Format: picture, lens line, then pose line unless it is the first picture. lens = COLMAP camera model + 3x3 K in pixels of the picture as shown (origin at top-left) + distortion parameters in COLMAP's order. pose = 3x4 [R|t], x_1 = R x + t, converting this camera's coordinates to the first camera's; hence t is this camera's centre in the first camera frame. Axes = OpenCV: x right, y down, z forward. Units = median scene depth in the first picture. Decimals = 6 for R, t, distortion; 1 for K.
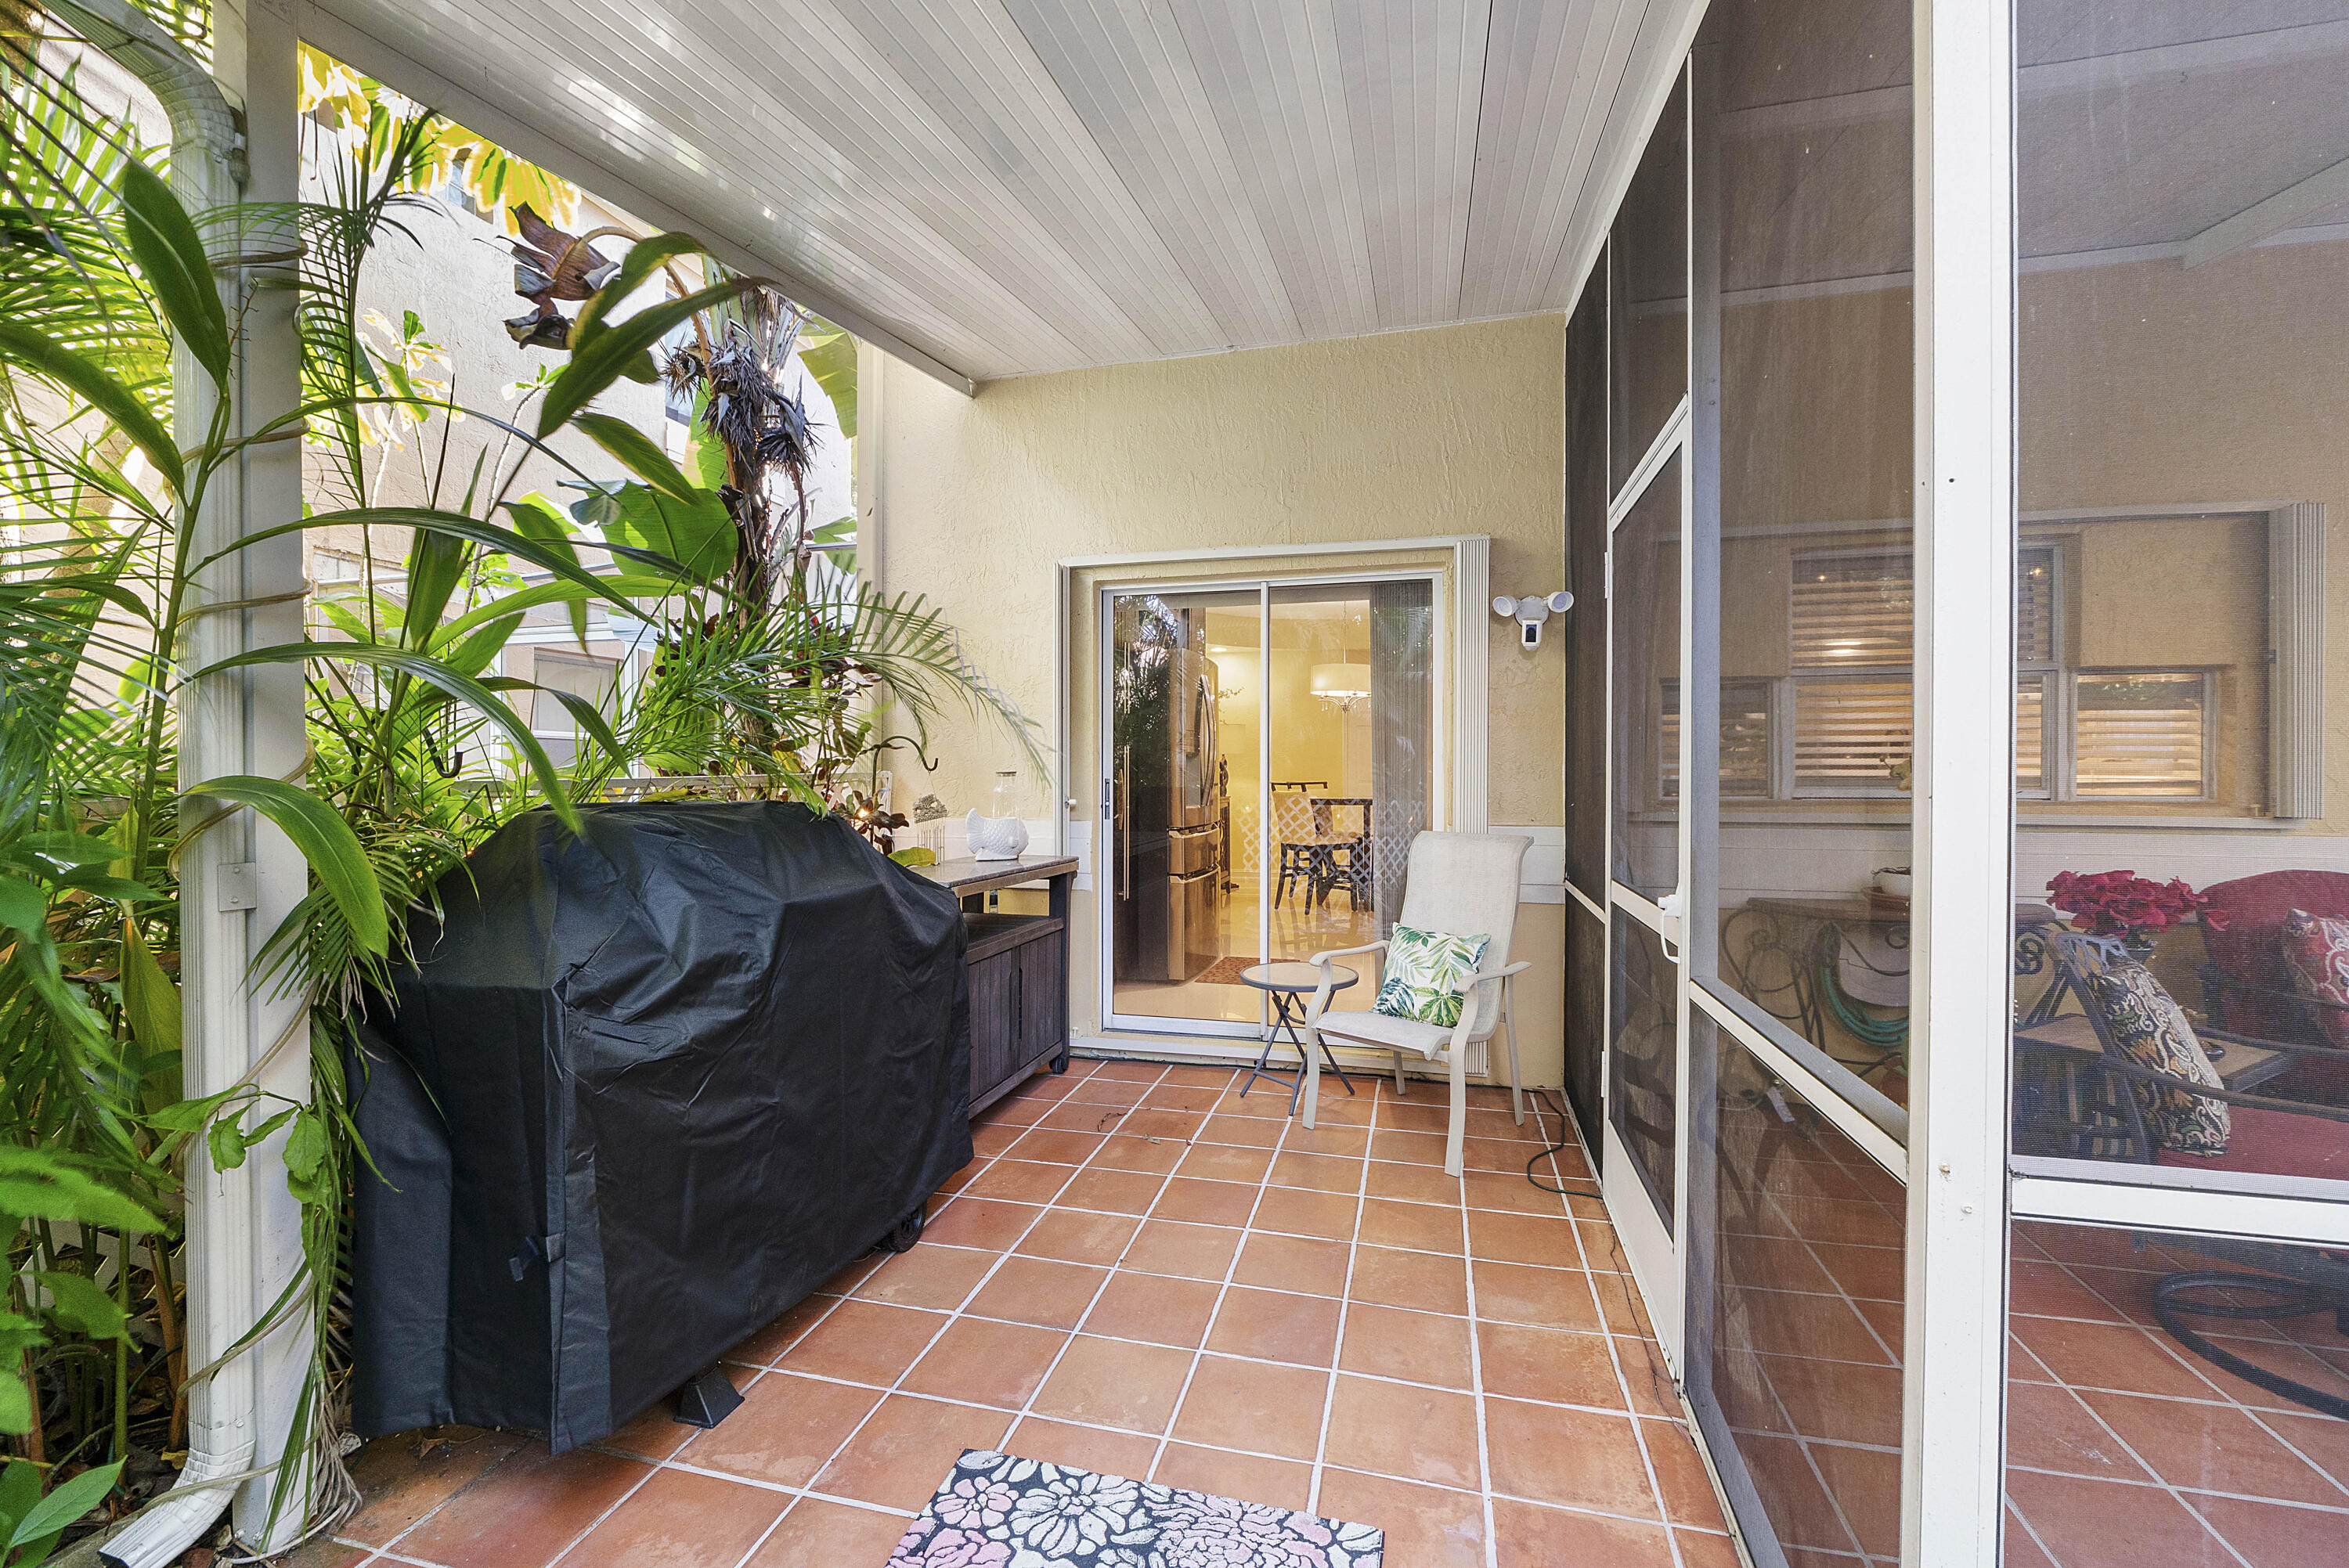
lens RADIAL K [[999.3, 0, 1177.7], [0, 999.3, 773.7], [0, 0, 1]] dist [-0.006495, -0.001860]
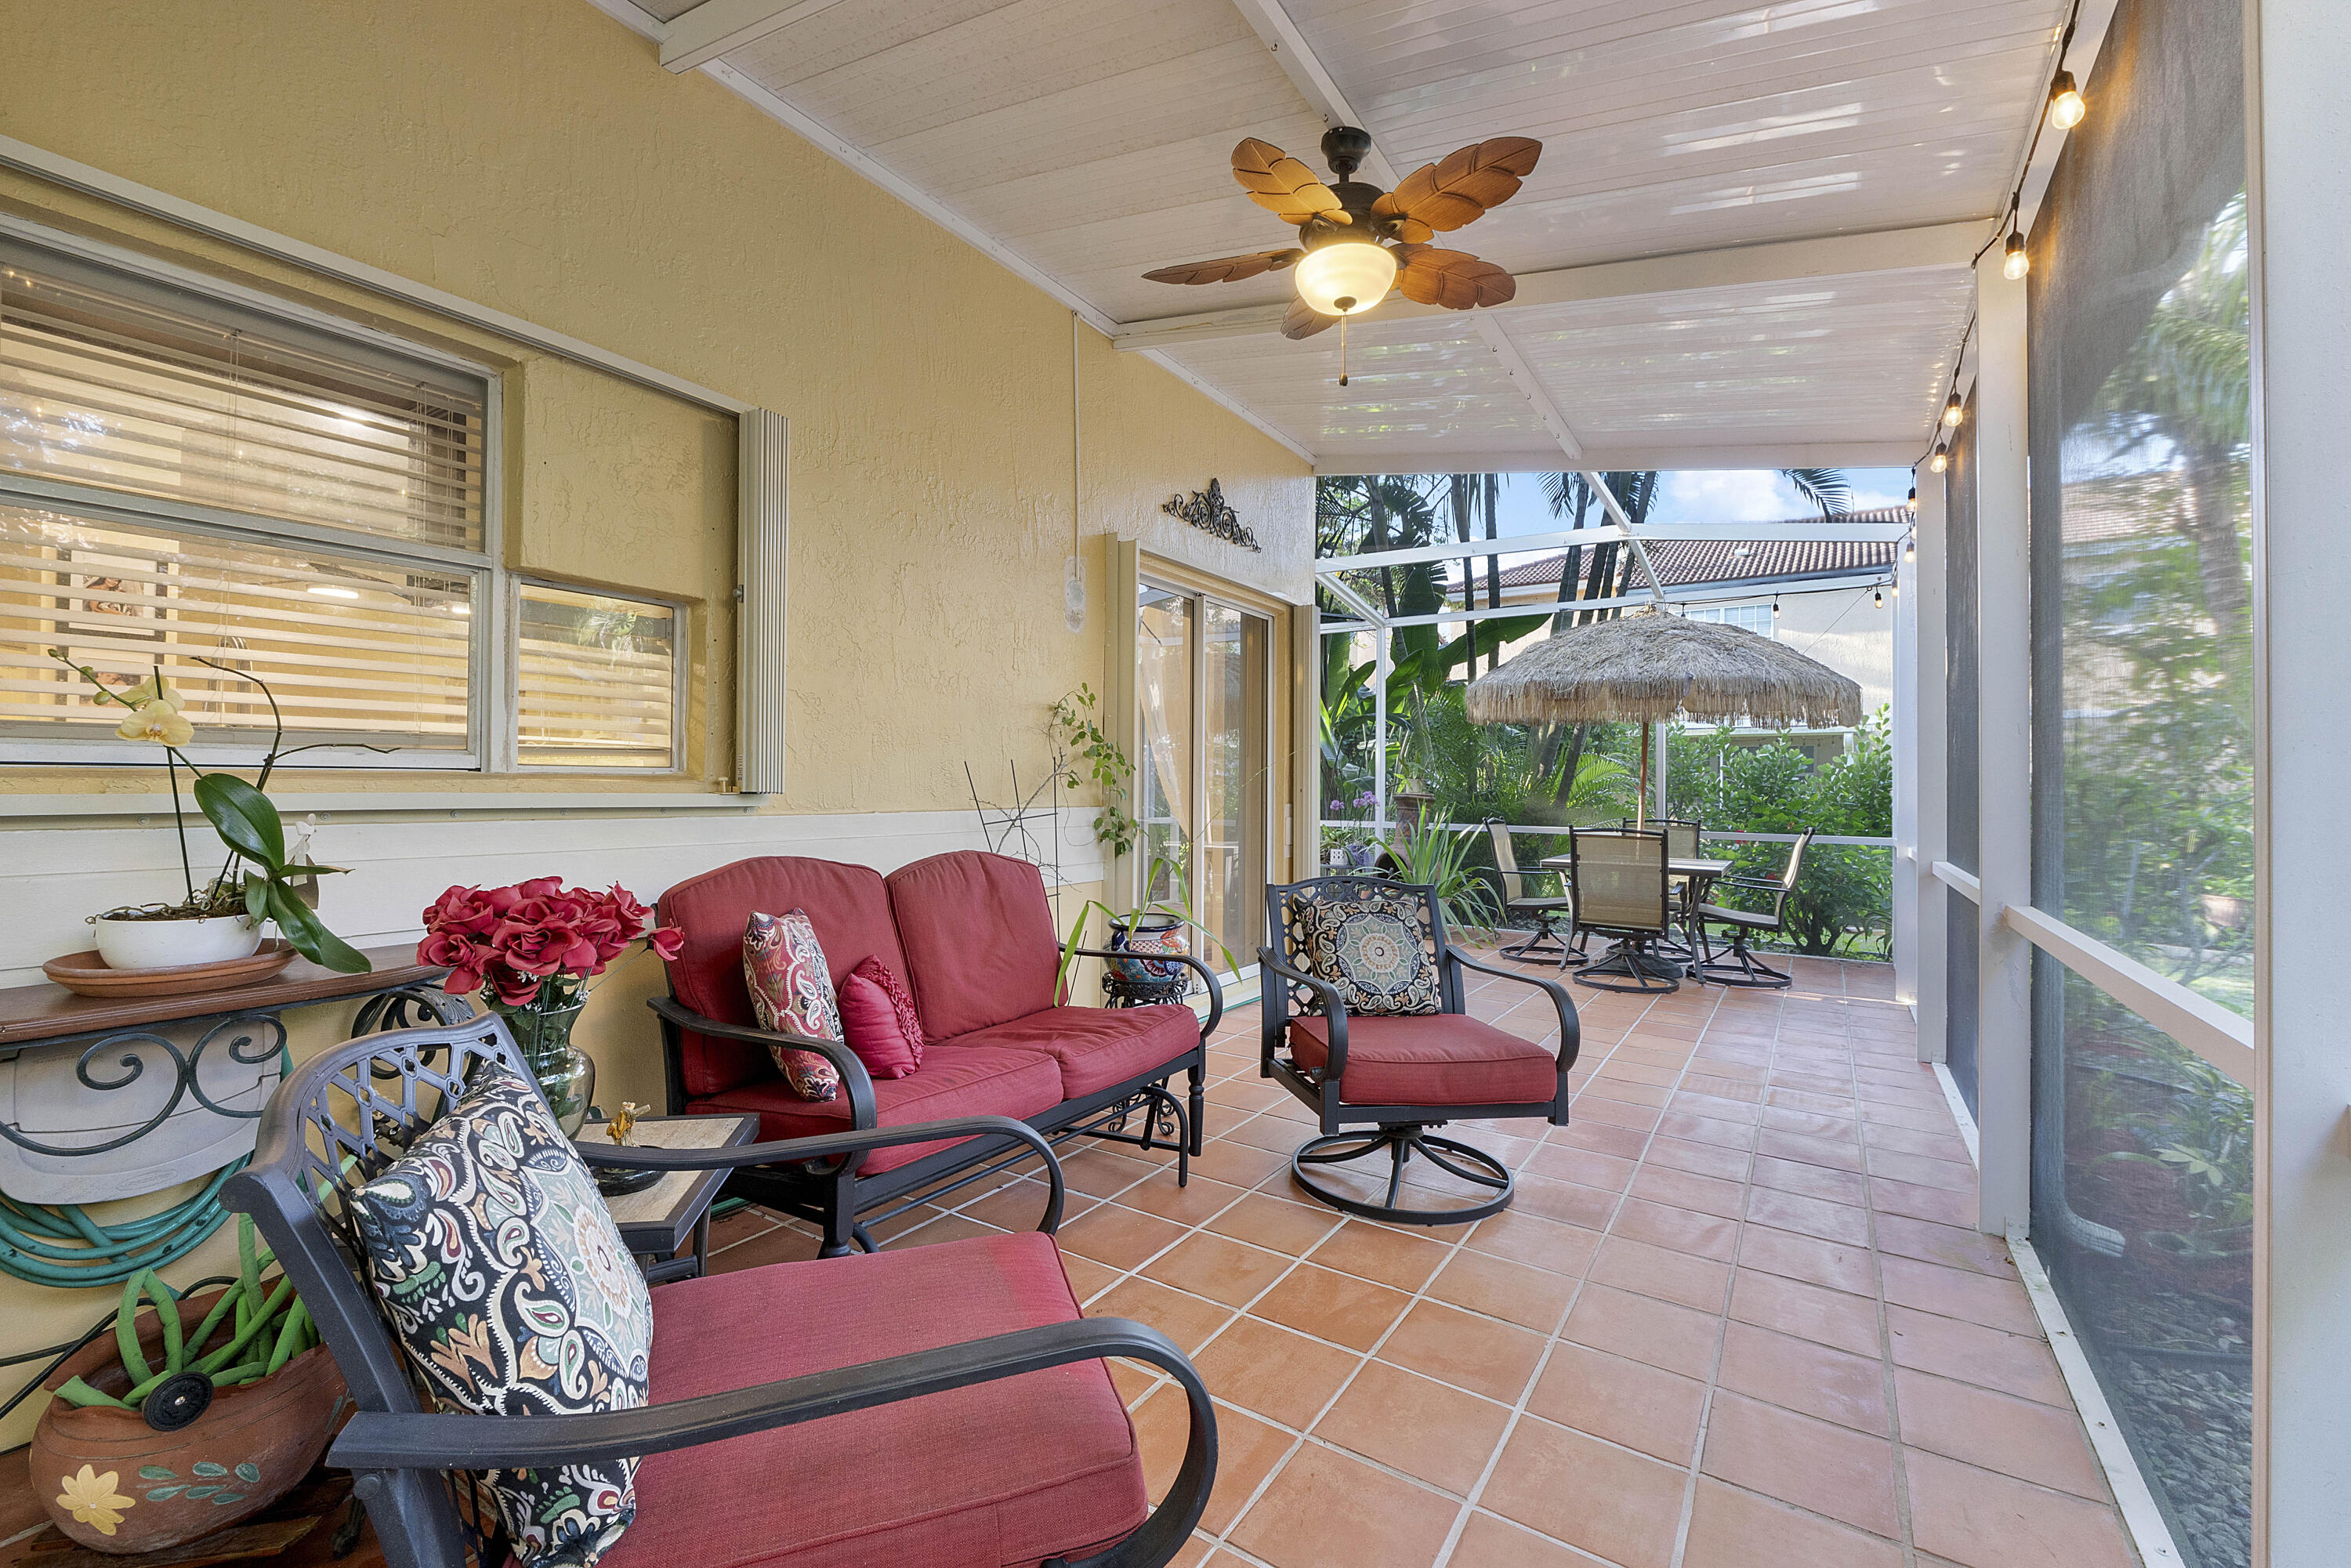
lens RADIAL K [[1000.3, 0, 1175.5], [0, 1000.3, 776.7], [0, 0, 1]] dist [-0.006495, -0.001860]
pose [[0.328938, 0.006717, 0.944327, 0.446829], [-0.005396, 0.999972, -0.005233, 0.033084], [-0.944336, -0.003374, 0.328965, 0.388556]]
